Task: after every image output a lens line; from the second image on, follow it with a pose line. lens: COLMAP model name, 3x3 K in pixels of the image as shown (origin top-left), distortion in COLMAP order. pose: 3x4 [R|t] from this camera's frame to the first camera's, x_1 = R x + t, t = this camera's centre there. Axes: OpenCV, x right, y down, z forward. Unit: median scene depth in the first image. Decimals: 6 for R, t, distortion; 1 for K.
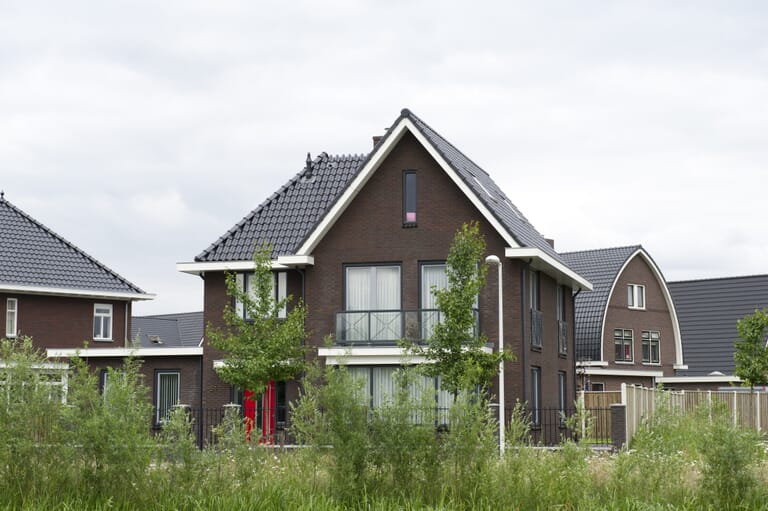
lens RADIAL K [[1395.1, 0, 385.1], [0, 1395.1, 249.6], [0, 0, 1]] dist [0.105616, 0.000000]
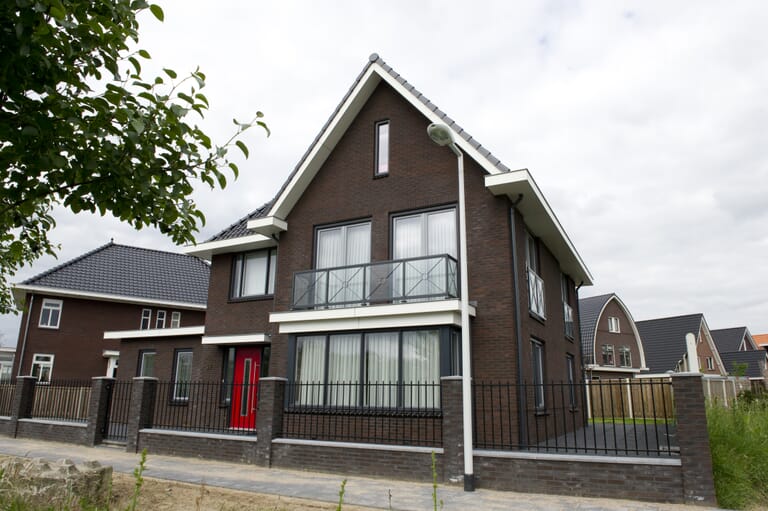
lens RADIAL K [[520.4, 0, 387.5], [0, 520.4, 253.5], [0, 0, 1]] dist [-0.051772, 0.003340]
pose [[0.979184, -0.042156, -0.198550, 0.085256], [0.010724, 0.987573, -0.156794, 0.082993], [0.202692, 0.151401, 0.967468, 0.686527]]
